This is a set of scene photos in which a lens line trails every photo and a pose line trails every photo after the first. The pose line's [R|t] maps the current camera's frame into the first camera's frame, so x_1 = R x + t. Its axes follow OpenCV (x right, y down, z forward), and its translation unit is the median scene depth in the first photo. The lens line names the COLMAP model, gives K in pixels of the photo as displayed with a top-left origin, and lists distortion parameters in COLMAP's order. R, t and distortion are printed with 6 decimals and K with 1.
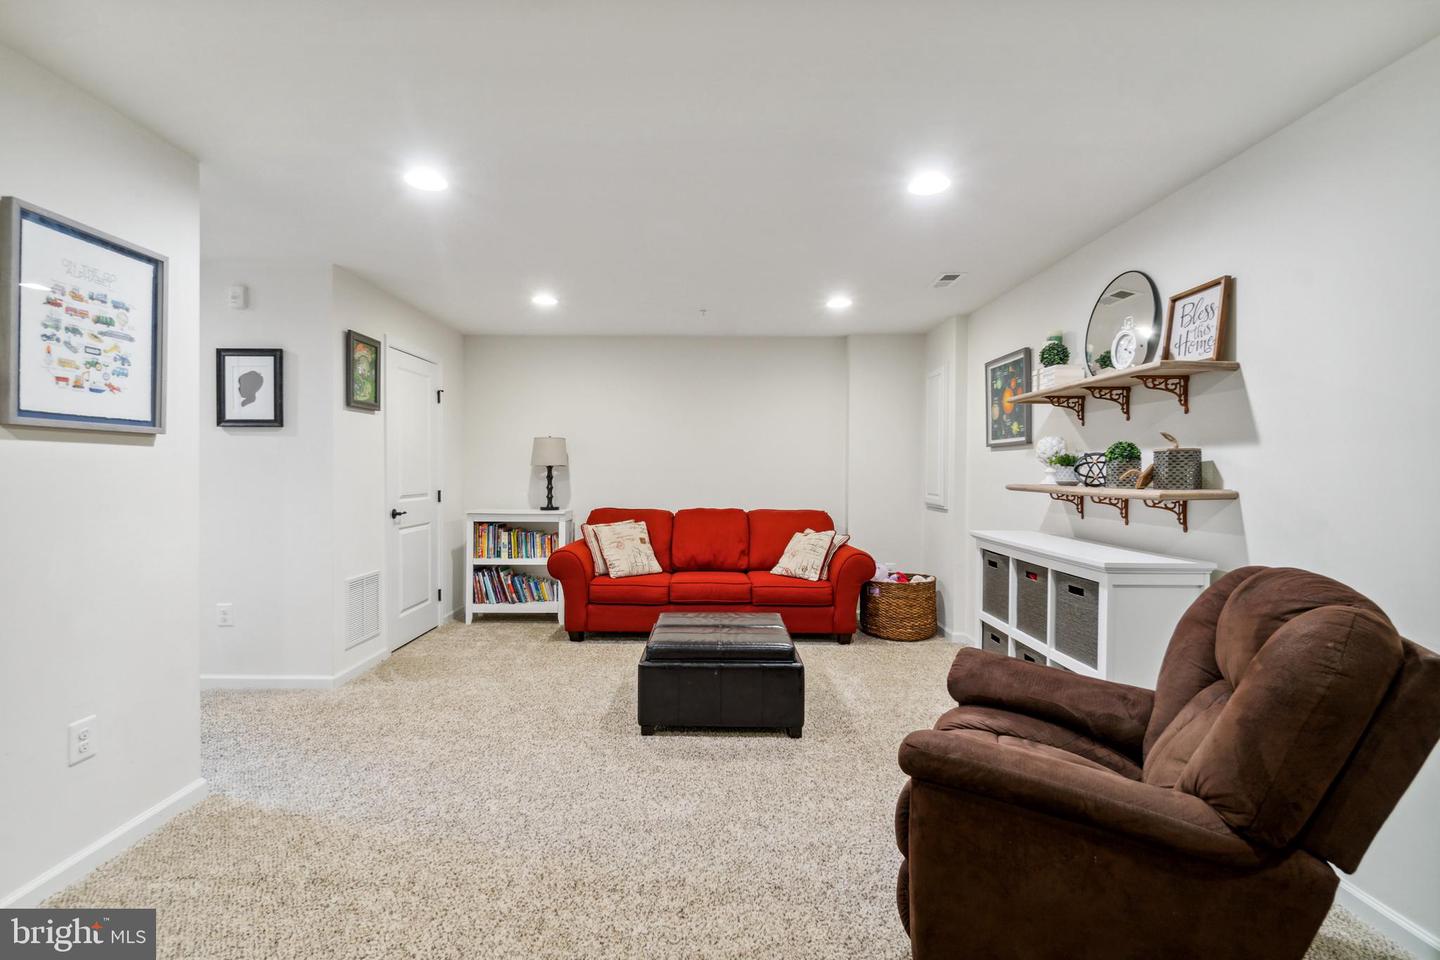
lens RADIAL K [[635.2, 0, 709.2], [0, 635.2, 466.8], [0, 0, 1]] dist [-0.001710, -0.000926]
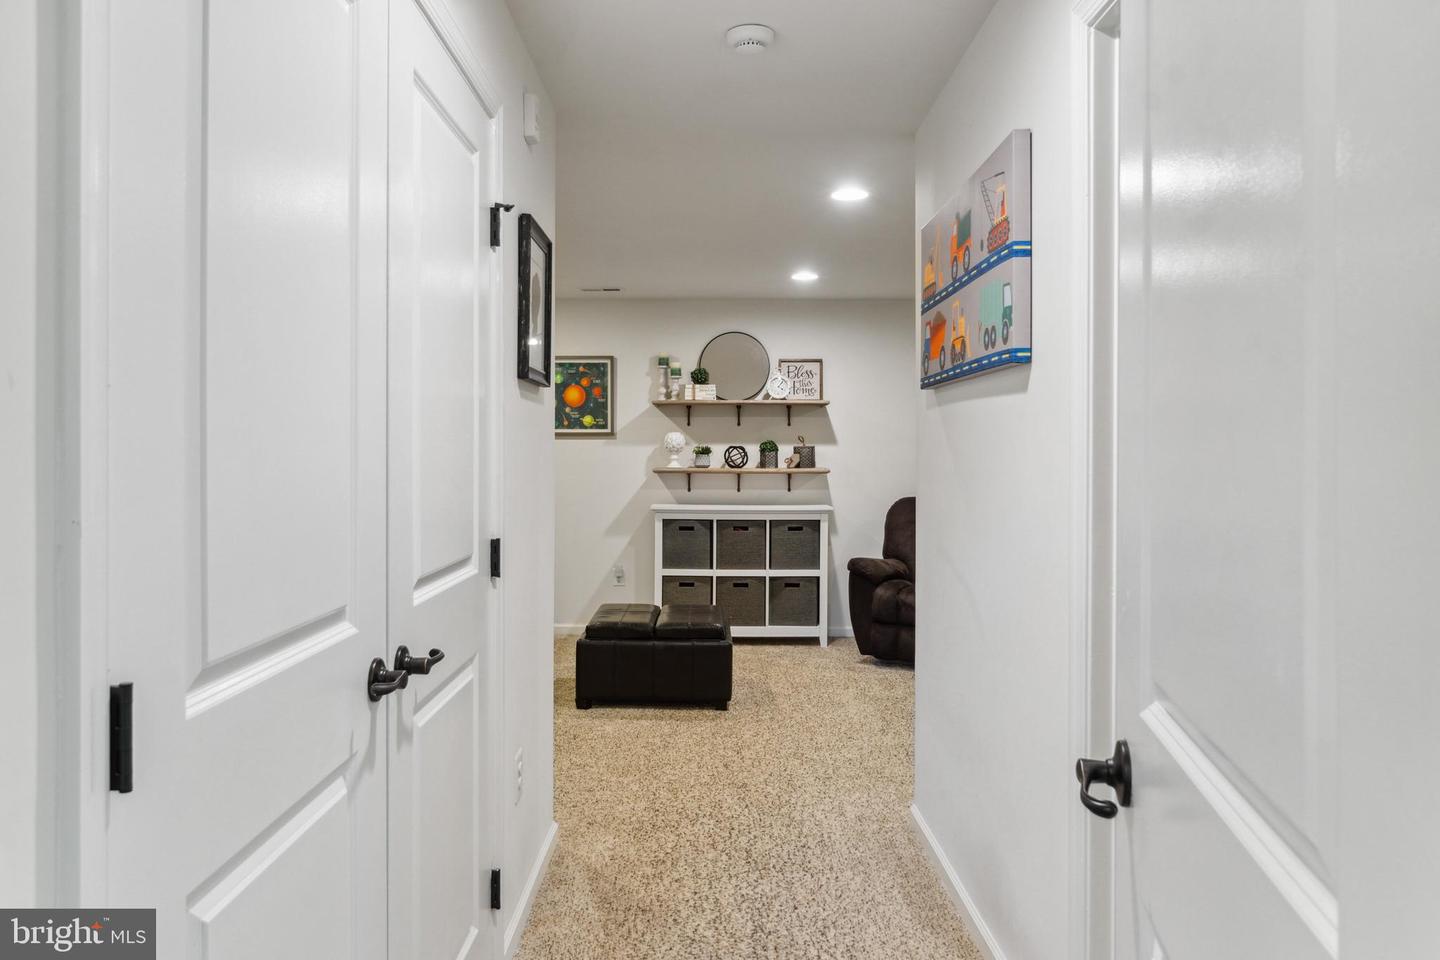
lens RADIAL K [[989.9, 0, 715.0], [0, 989.9, 458.1], [0, 0, 1]] dist [0.001175, 0.000113]
pose [[-0.017966, -0.007005, 0.999814, -2.039766], [-0.005743, 0.999960, 0.006902, -0.010806], [-0.999822, -0.005618, -0.018006, 1.246721]]
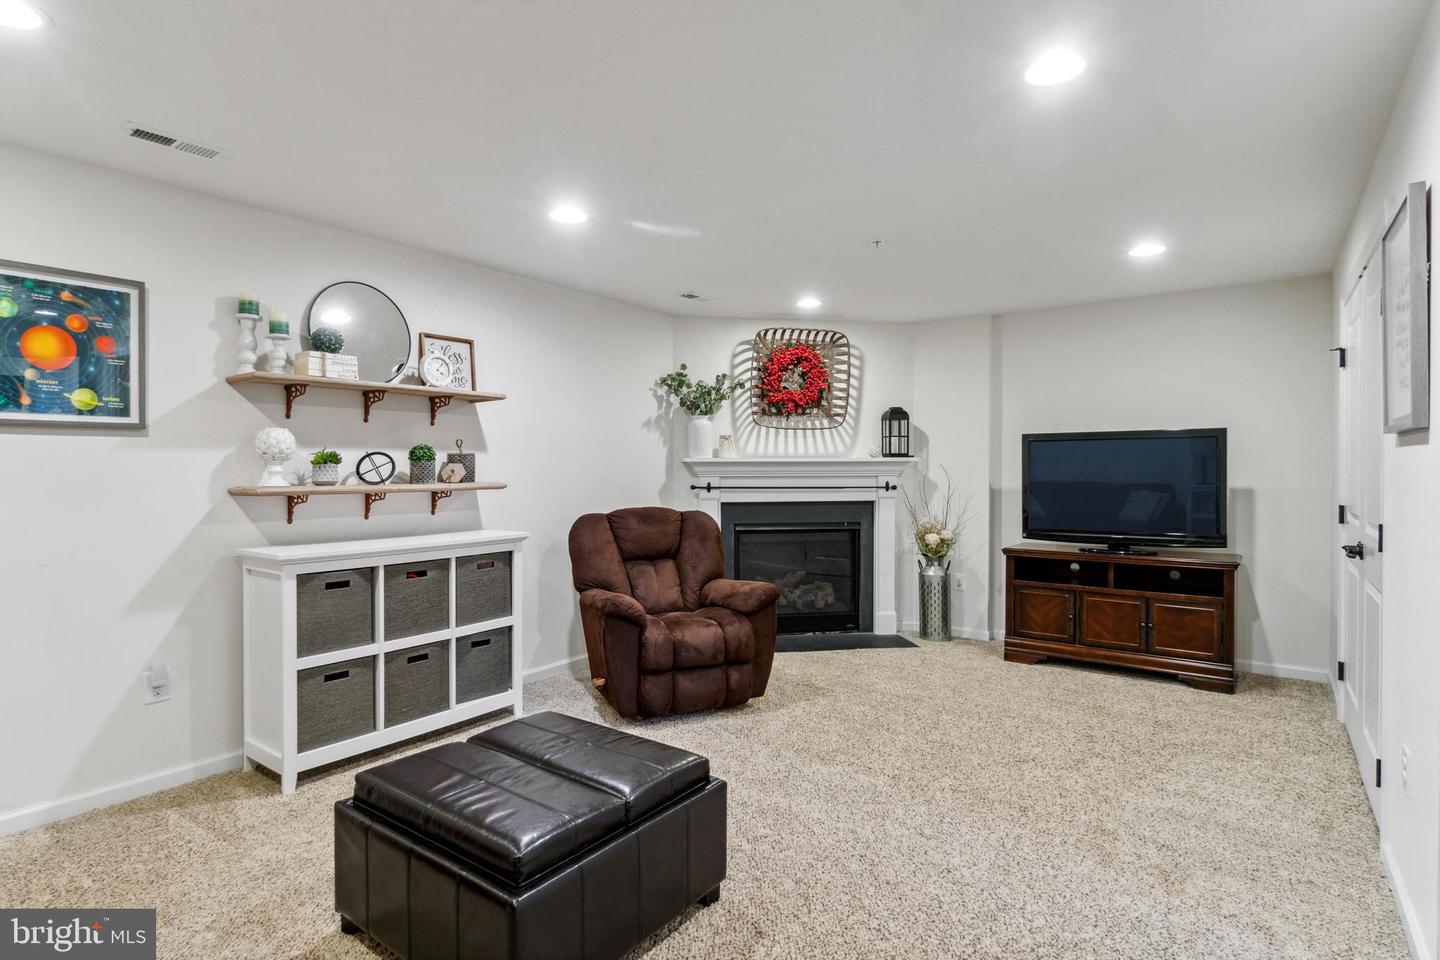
lens RADIAL K [[733.4, 0, 709.0], [0, 733.4, 476.6], [0, 0, 1]] dist [-0.001361, -0.000371]
pose [[-0.804081, -0.008712, 0.594455, -0.614727], [-0.002304, 0.999931, 0.011537, 0.003549], [-0.594515, 0.007907, -0.804046, 1.867912]]
